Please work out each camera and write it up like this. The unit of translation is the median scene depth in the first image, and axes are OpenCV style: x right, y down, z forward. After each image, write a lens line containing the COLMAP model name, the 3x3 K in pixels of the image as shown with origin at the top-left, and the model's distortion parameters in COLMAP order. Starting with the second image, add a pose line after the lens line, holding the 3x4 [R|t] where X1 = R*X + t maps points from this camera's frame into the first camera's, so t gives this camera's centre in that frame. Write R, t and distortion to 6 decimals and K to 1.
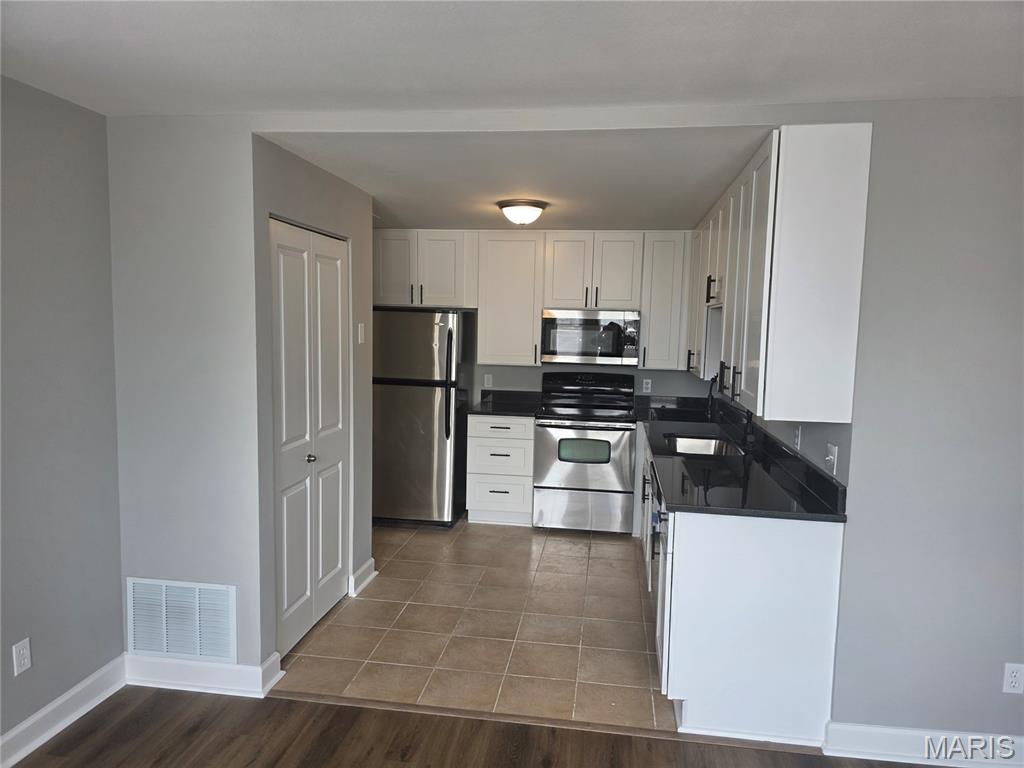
lens RADIAL K [[674.9, 0, 513.7], [0, 674.9, 387.3], [0, 0, 1]] dist [0.008921, -0.000891]
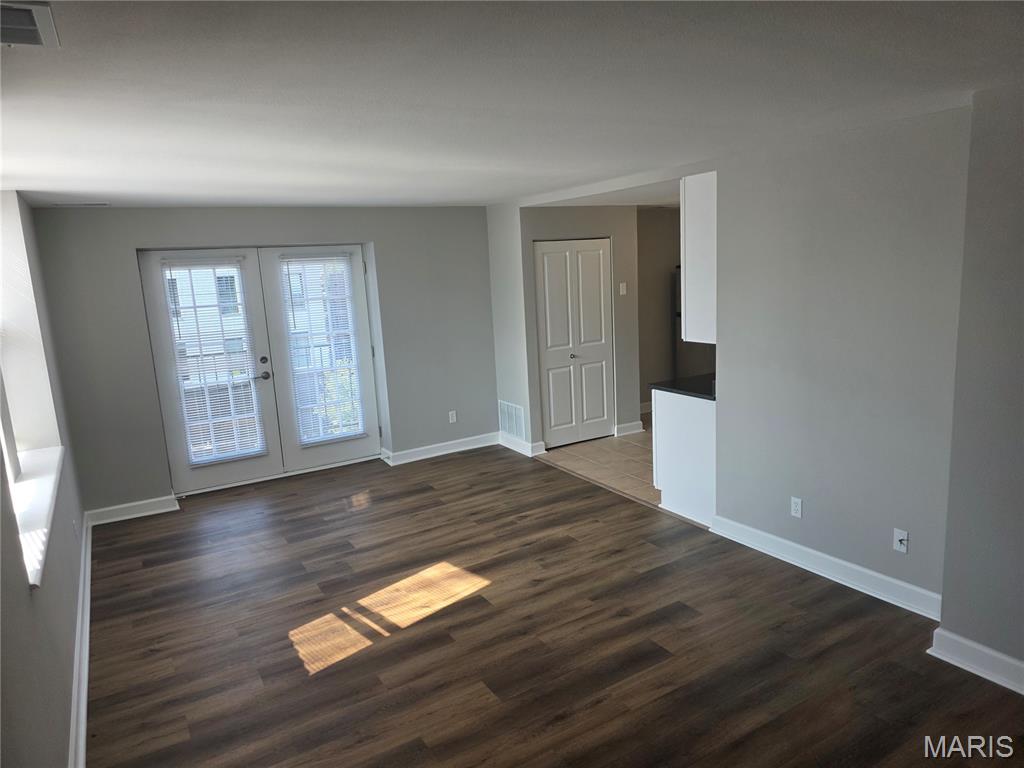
lens RADIAL K [[674.9, 0, 513.7], [0, 674.9, 387.3], [0, 0, 1]] dist [0.008921, -0.000891]
pose [[0.613969, 0.086966, -0.784525, 1.335814], [-0.005672, 0.994372, 0.105789, -0.013525], [0.789310, -0.060502, 0.611007, -0.409635]]
